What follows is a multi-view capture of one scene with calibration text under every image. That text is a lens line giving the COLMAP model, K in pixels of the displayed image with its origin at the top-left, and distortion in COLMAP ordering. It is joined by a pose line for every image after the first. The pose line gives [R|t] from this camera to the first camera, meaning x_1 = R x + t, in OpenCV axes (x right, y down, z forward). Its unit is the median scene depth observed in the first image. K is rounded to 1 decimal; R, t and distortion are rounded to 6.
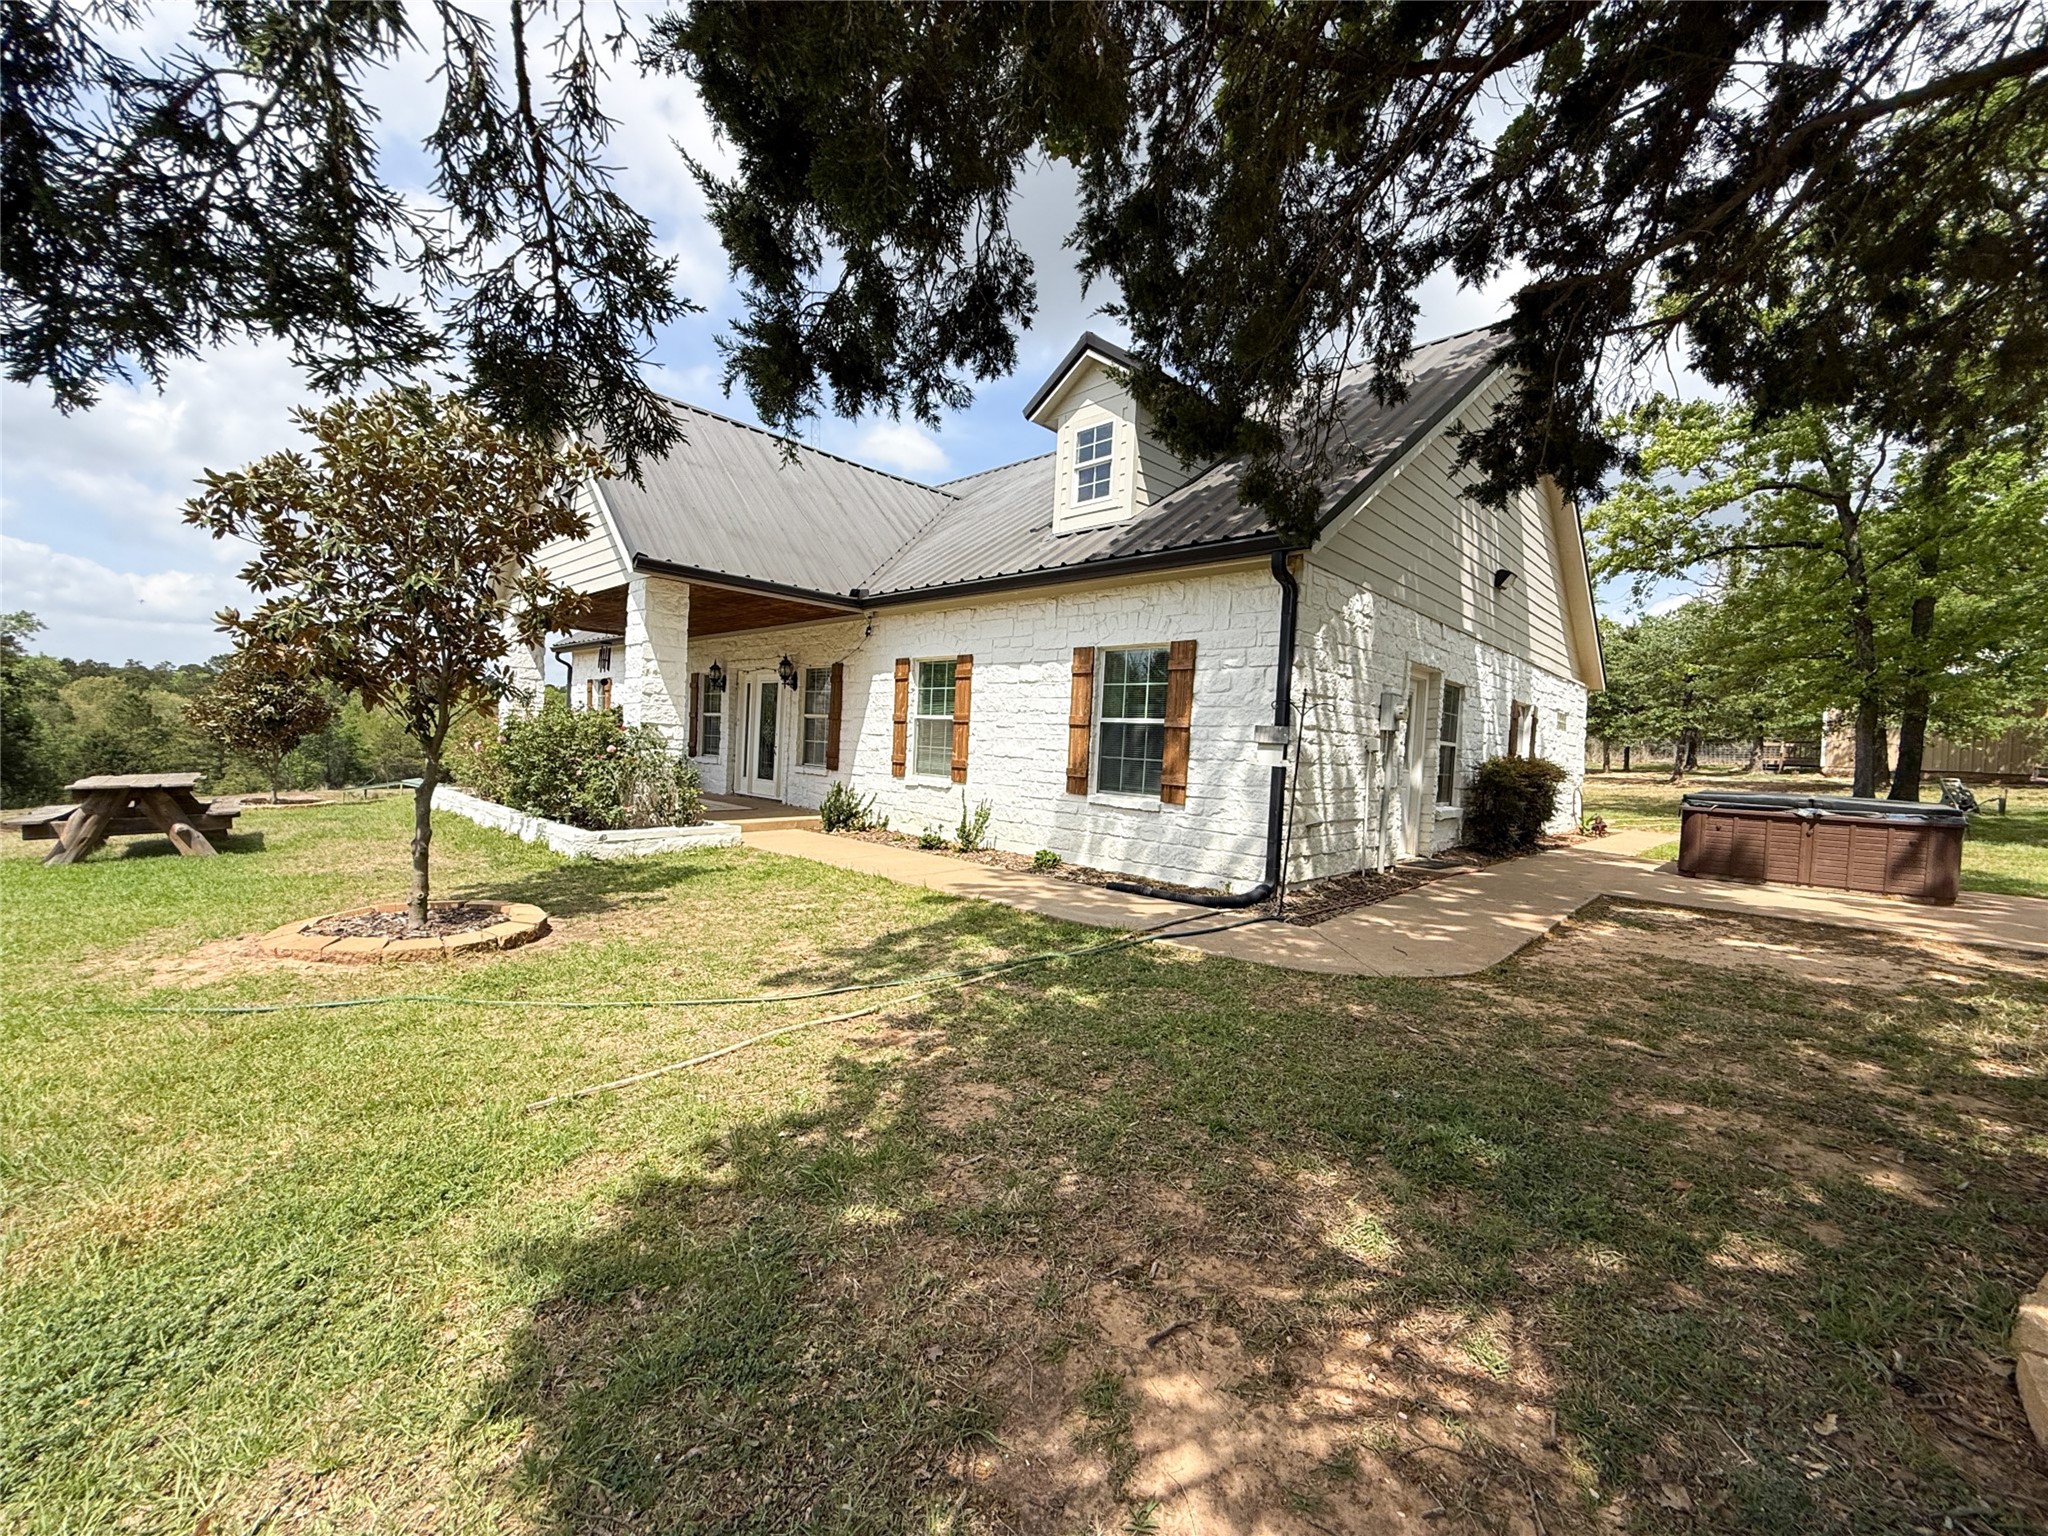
lens RADIAL K [[811.5, 0, 1024.7], [0, 811.5, 771.6], [0, 0, 1]] dist [0.000633, 0.000087]
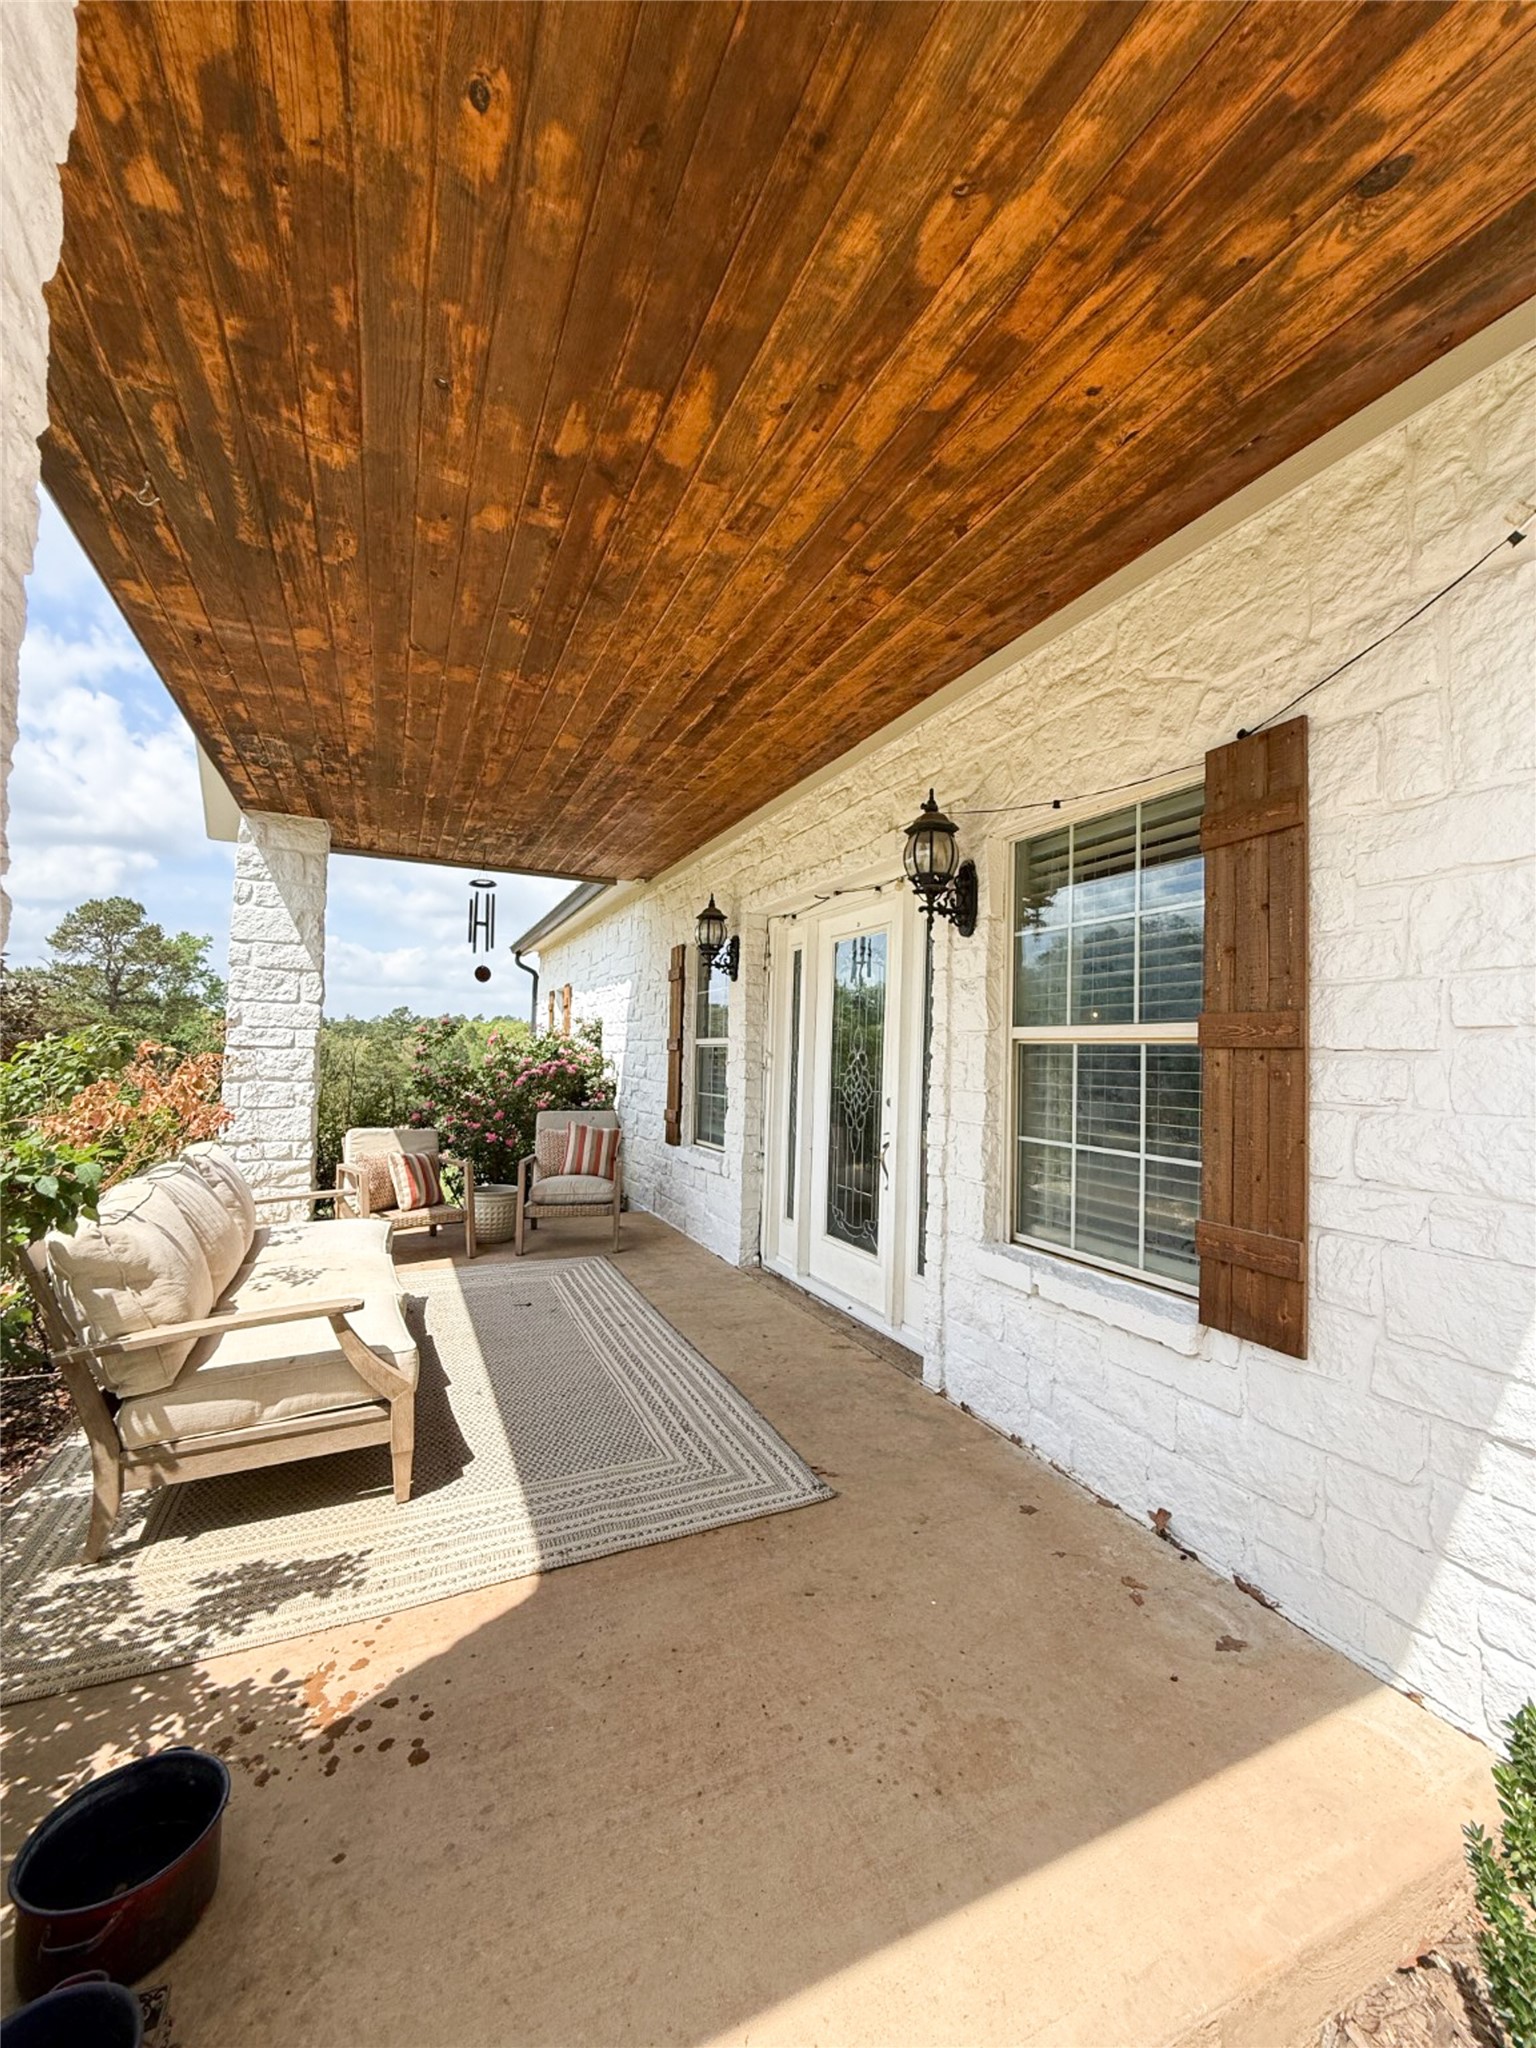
lens RADIAL K [[811.5, 0, 768.6], [0, 811.5, 1029.9], [0, 0, 1]] dist [0.000633, 0.000087]
pose [[0.932173, -0.038071, -0.360004, -0.231254], [0.009275, 0.996640, -0.081381, -0.046533], [0.361893, 0.072523, 0.929394, 0.685719]]
